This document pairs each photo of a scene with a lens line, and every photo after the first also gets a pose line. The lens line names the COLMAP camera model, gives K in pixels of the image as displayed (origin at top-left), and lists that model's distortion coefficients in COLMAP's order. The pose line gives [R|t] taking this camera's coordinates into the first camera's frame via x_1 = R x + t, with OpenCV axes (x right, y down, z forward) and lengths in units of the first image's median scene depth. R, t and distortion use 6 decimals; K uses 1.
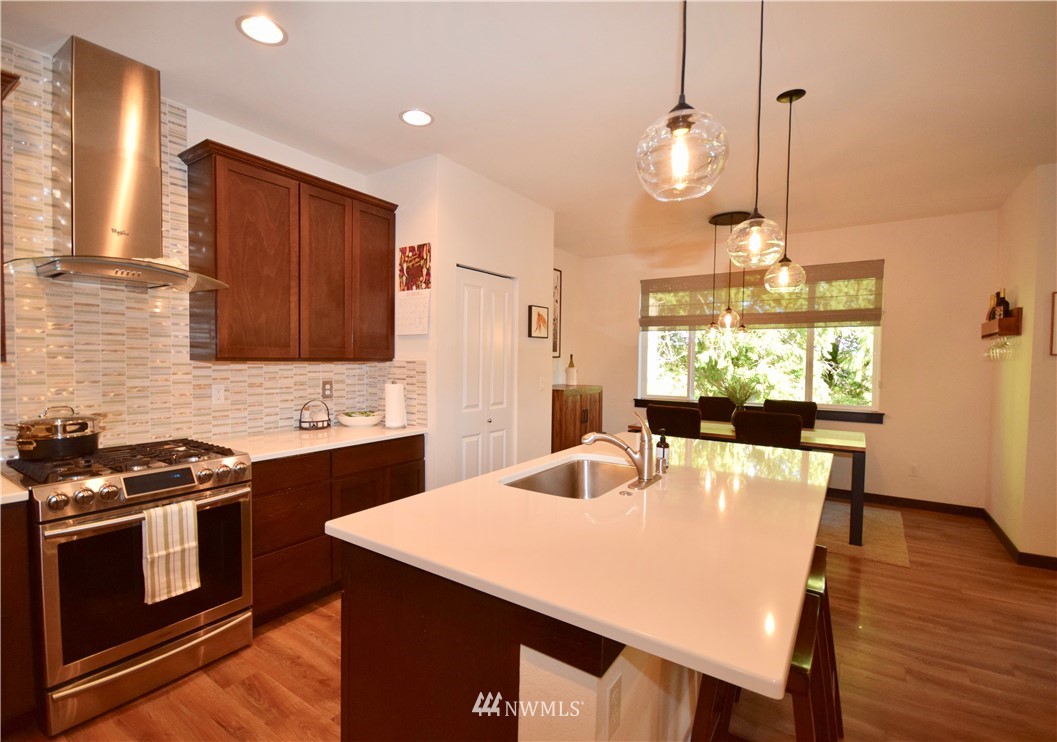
lens RADIAL K [[490.3, 0, 510.4], [0, 490.3, 369.0], [0, 0, 1]] dist [0.001171, -0.001148]
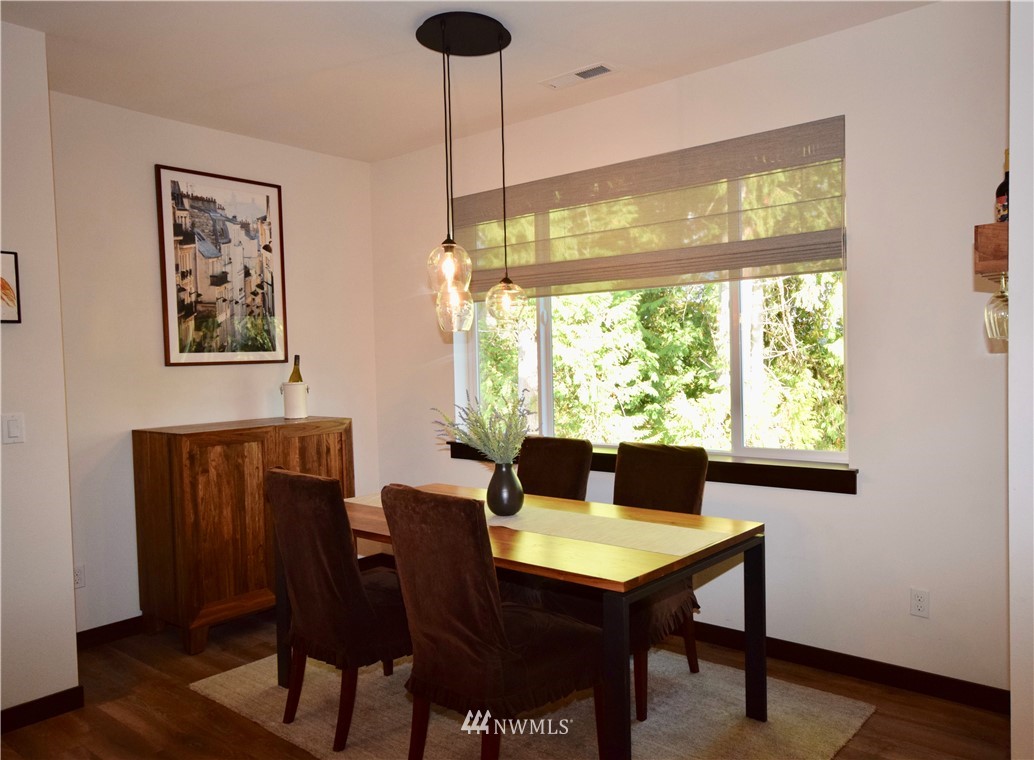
lens RADIAL K [[792.6, 0, 569.0], [0, 792.6, 381.6], [0, 0, 1]] dist [0.042177, 0.002884]
pose [[0.998450, -0.031510, -0.045874, 0.430629], [0.031770, 0.999483, 0.004948, 0.000562], [0.045695, -0.006397, 0.998935, 0.220720]]
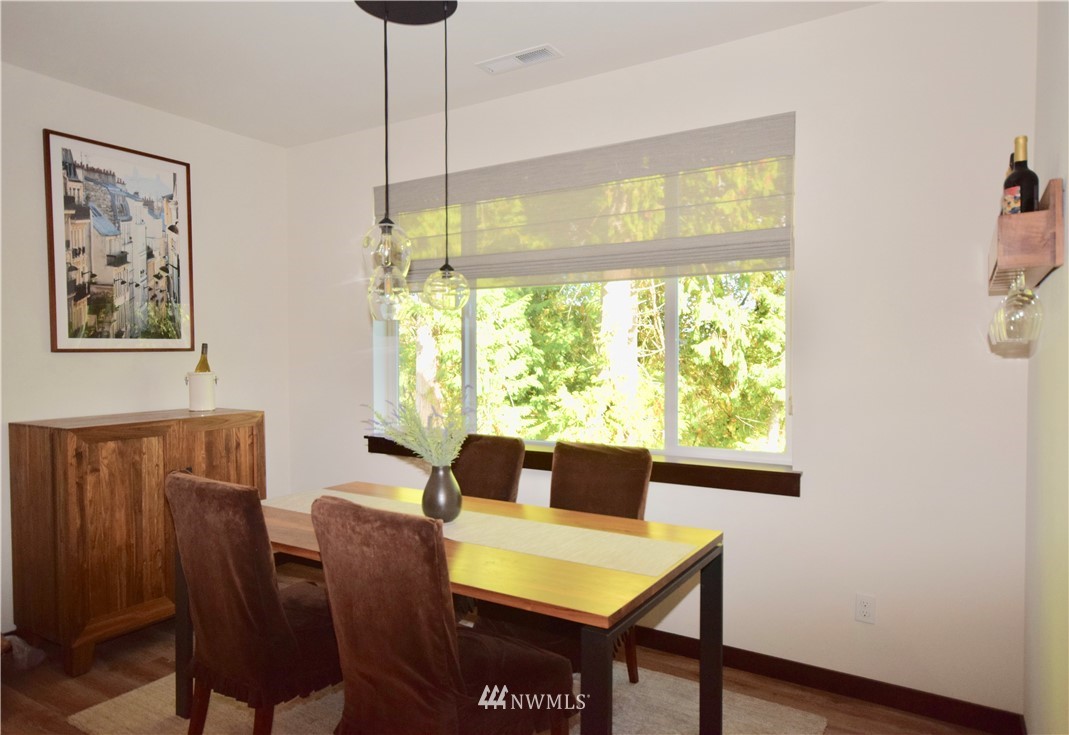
lens RADIAL K [[702.6, 0, 538.9], [0, 702.6, 371.1], [0, 0, 1]] dist [0.040710, -0.000688]
pose [[0.997309, -0.013755, 0.072014, 0.389152], [0.013567, 0.999903, 0.003109, -0.002303], [-0.072050, -0.002124, 0.997399, 0.314449]]
